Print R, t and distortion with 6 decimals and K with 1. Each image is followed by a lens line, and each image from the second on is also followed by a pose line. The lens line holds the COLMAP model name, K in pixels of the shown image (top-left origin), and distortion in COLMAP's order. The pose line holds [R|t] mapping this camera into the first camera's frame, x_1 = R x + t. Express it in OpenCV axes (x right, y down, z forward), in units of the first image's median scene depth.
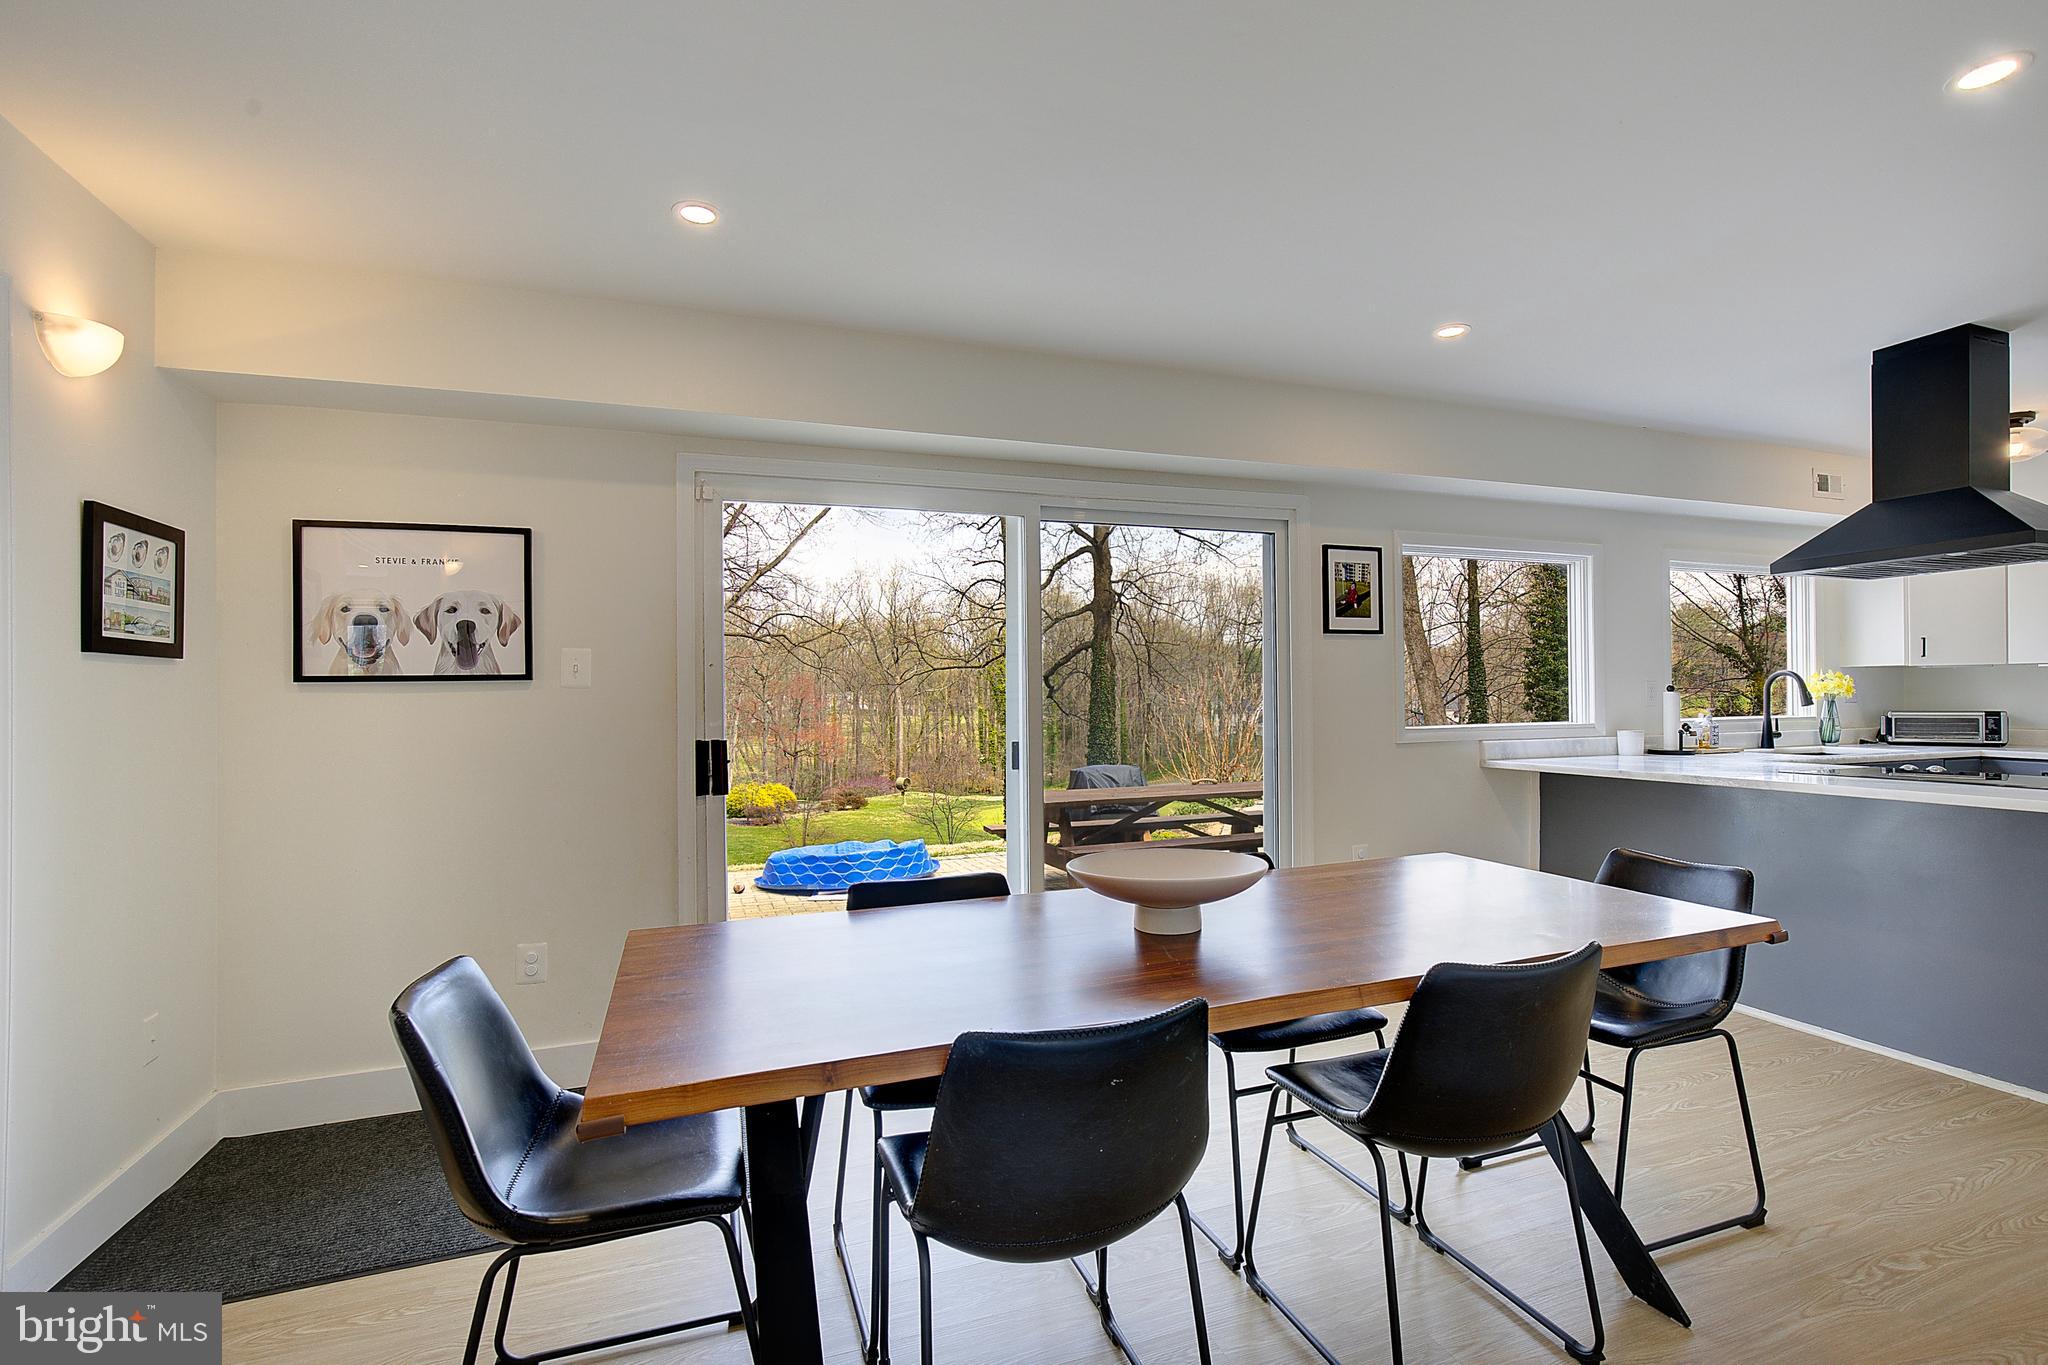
lens RADIAL K [[940.9, 0, 1048.9], [0, 940.9, 687.6], [0, 0, 1]] dist [-0.030050, 0.009636]
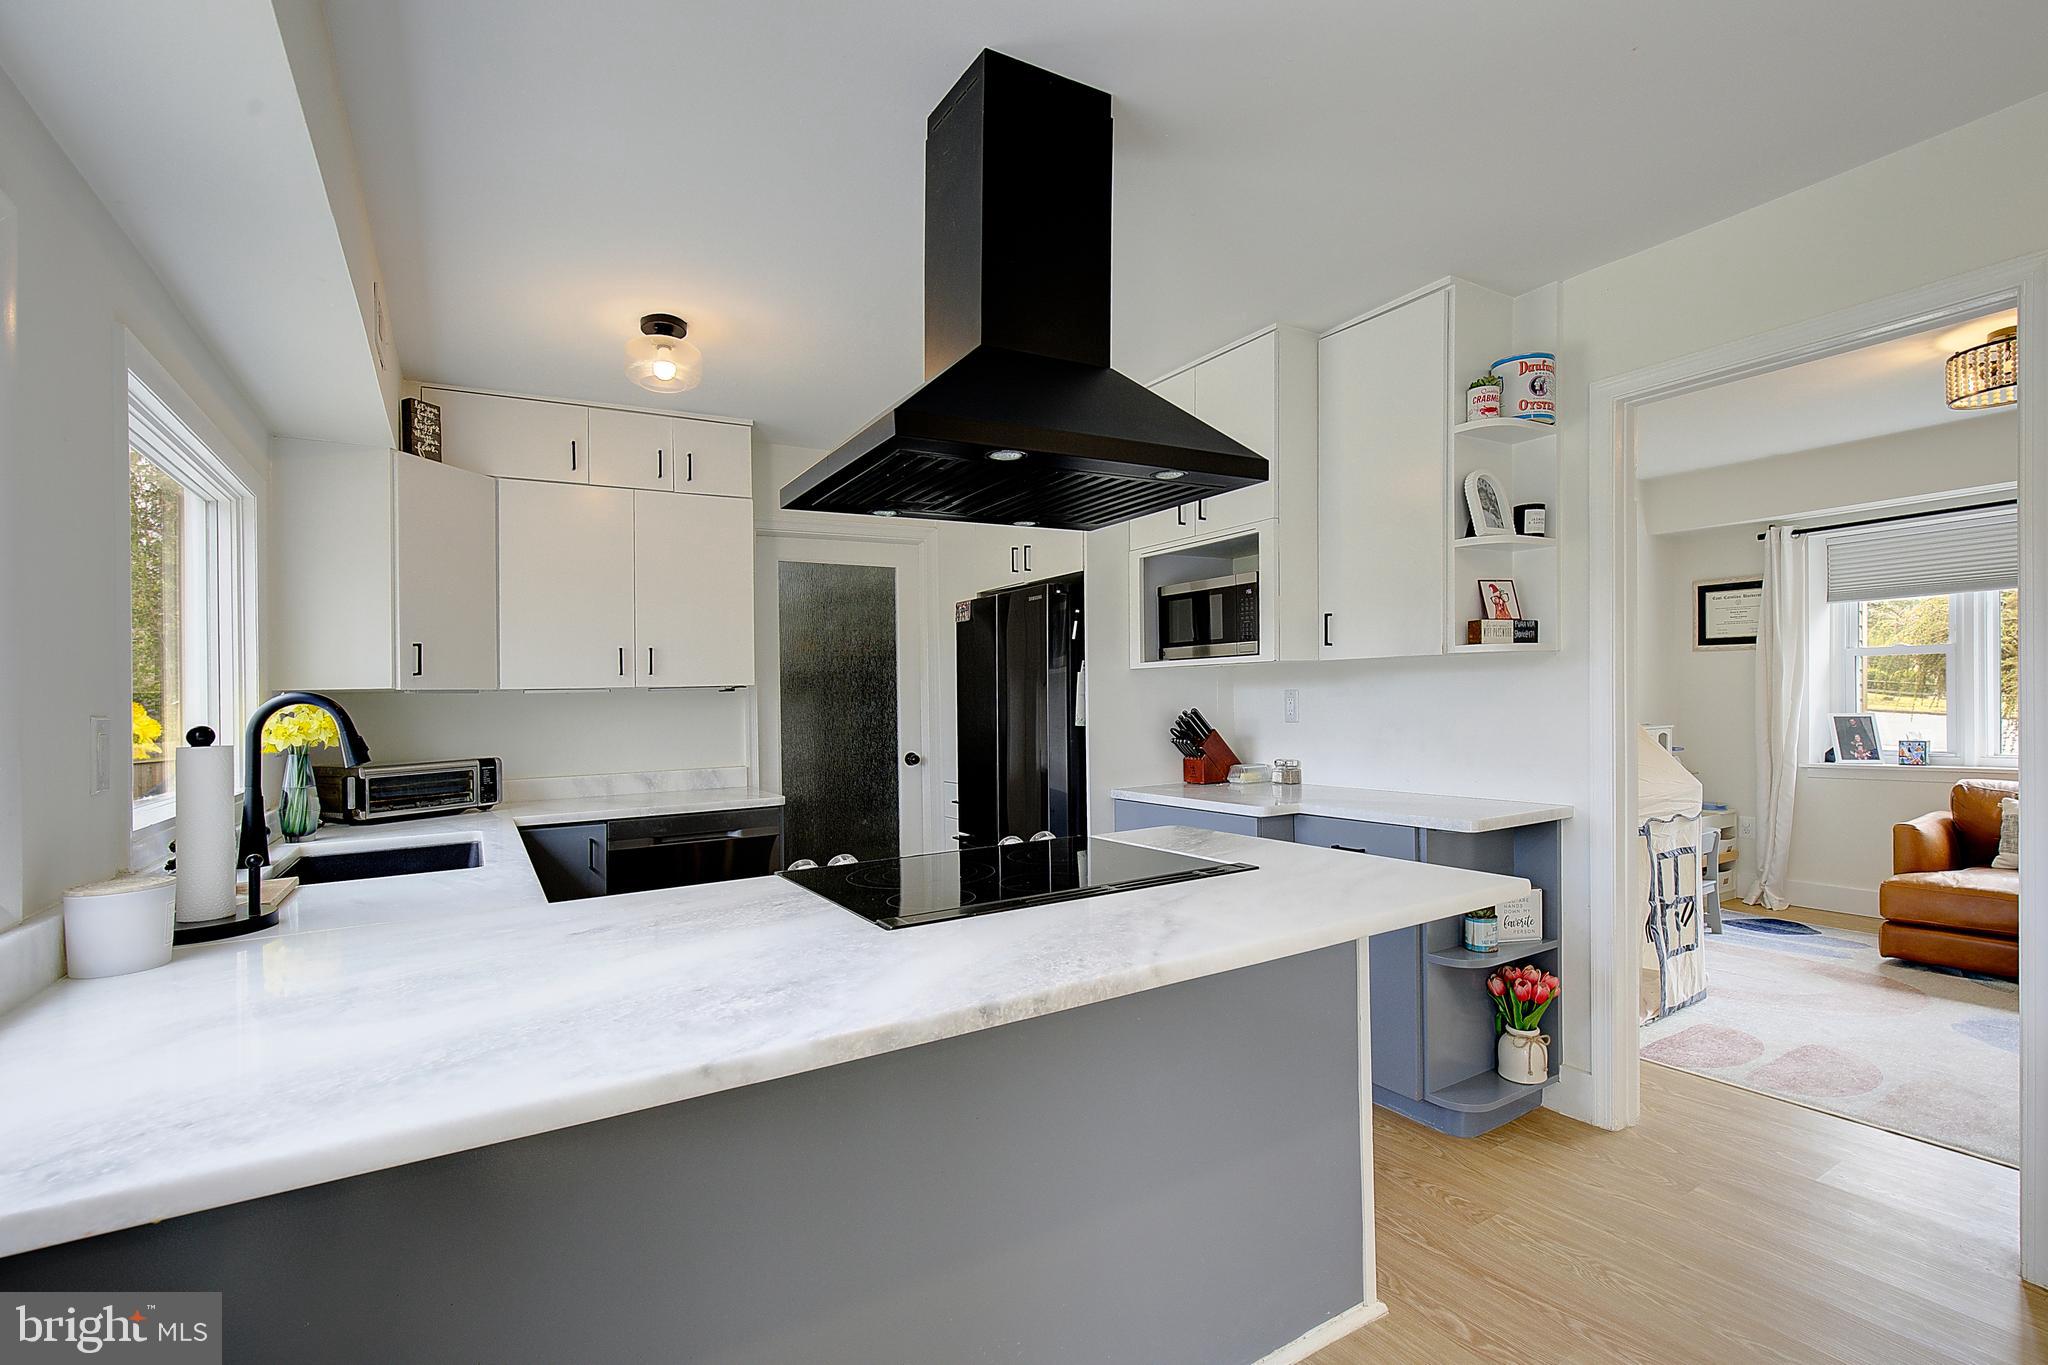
lens RADIAL K [[940.9, 0, 1042.7], [0, 940.9, 702.6], [0, 0, 1]] dist [-0.030050, 0.009636]
pose [[-0.193657, 0.011046, 0.981007, 0.272902], [0.020901, 0.999756, -0.007131, -0.002212], [-0.980847, 0.019123, -0.193840, 0.731177]]
